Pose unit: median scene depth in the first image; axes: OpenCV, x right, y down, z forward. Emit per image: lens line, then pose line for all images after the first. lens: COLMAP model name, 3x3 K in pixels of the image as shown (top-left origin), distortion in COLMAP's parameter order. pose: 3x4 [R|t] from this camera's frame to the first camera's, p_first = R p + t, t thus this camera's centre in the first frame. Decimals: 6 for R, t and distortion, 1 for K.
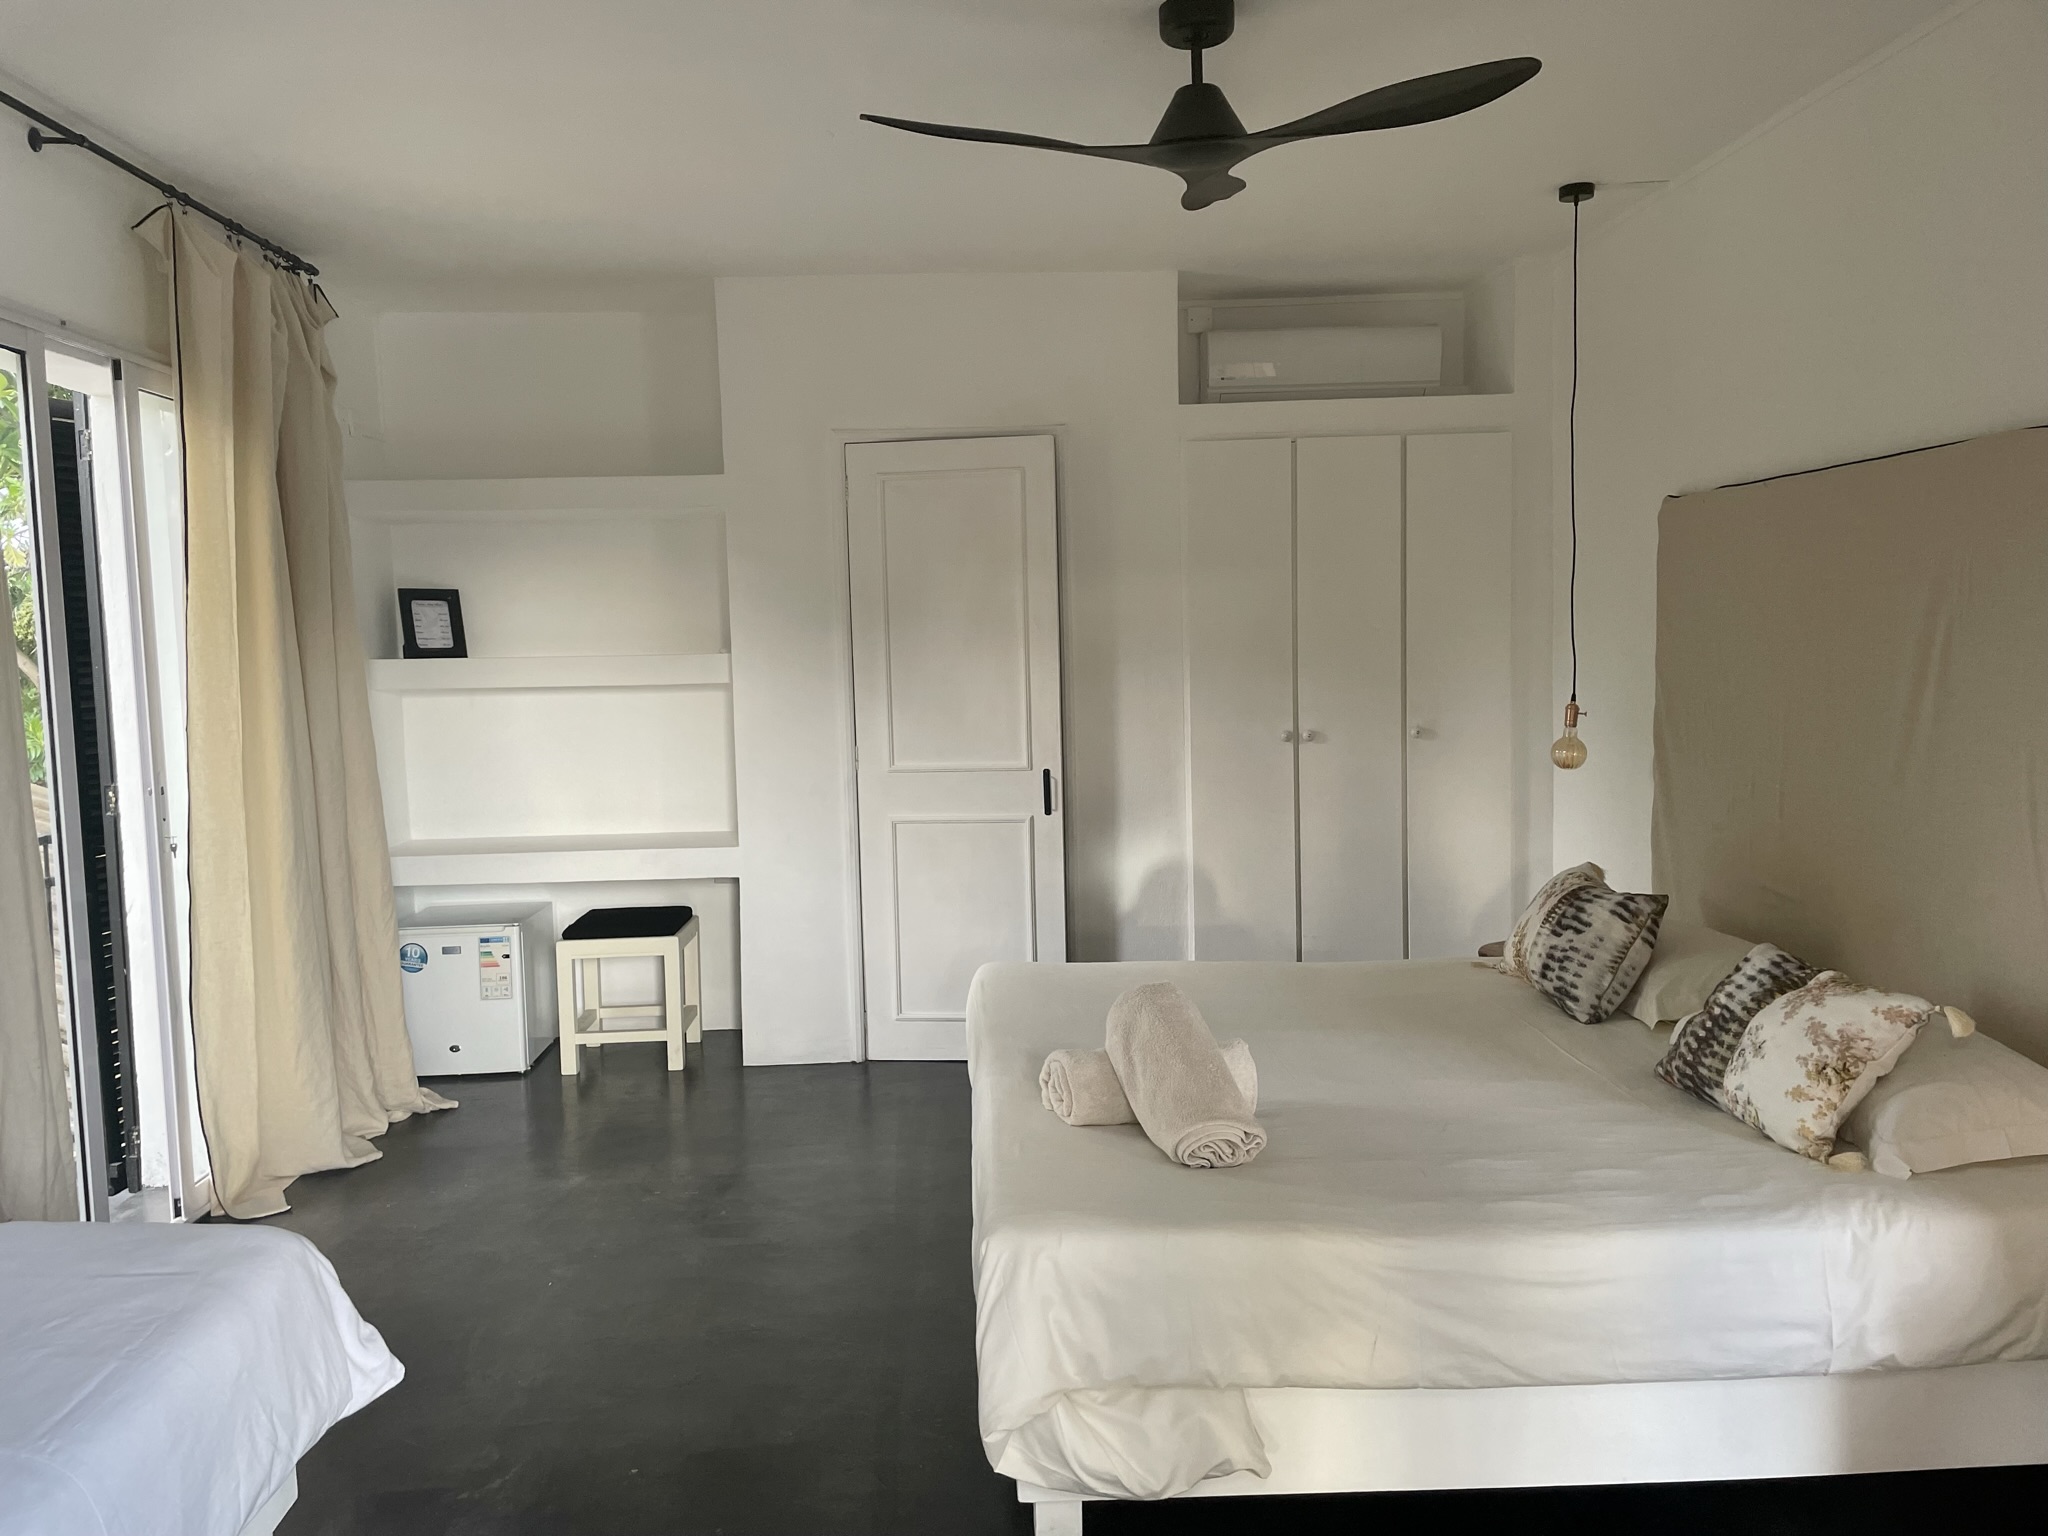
lens RADIAL K [[1566.9, 0, 1016.0], [0, 1566.9, 753.8], [0, 0, 1]] dist [0.035551, -0.014652]
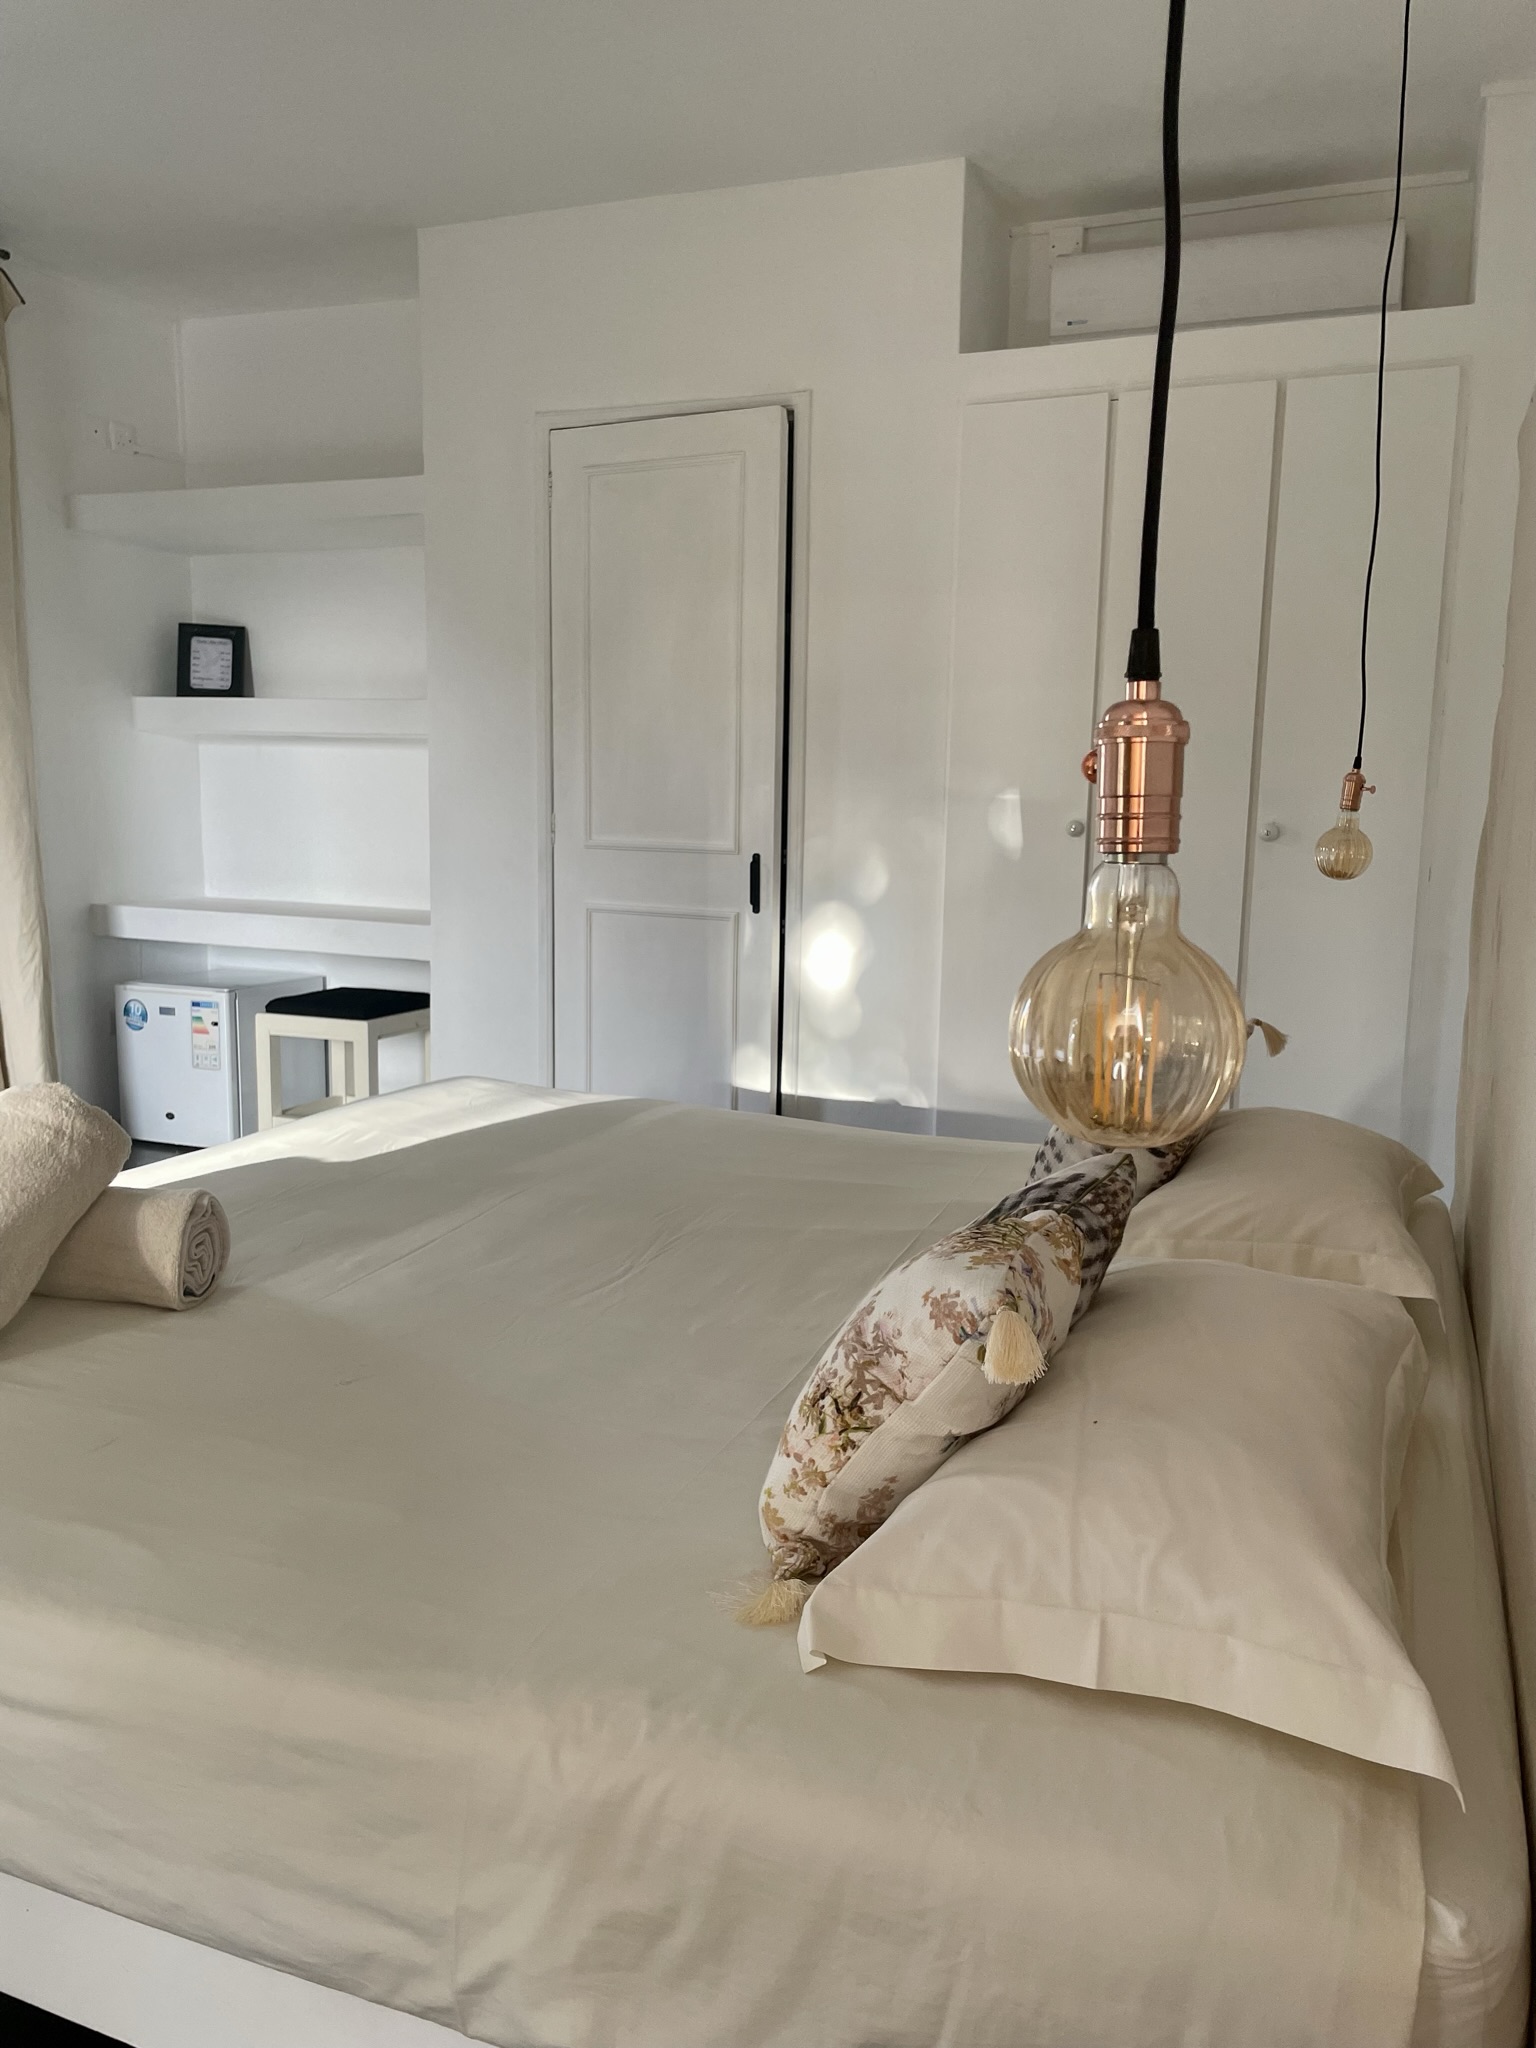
lens RADIAL K [[1566.9, 0, 769.8], [0, 1566.9, 1043.7], [0, 0, 1]] dist [0.035551, -0.014652]
pose [[0.918867, 0.105361, -0.380240, 0.327586], [-0.071378, 0.992176, 0.102433, 0.022927], [0.388058, -0.066981, 0.919198, 0.279707]]
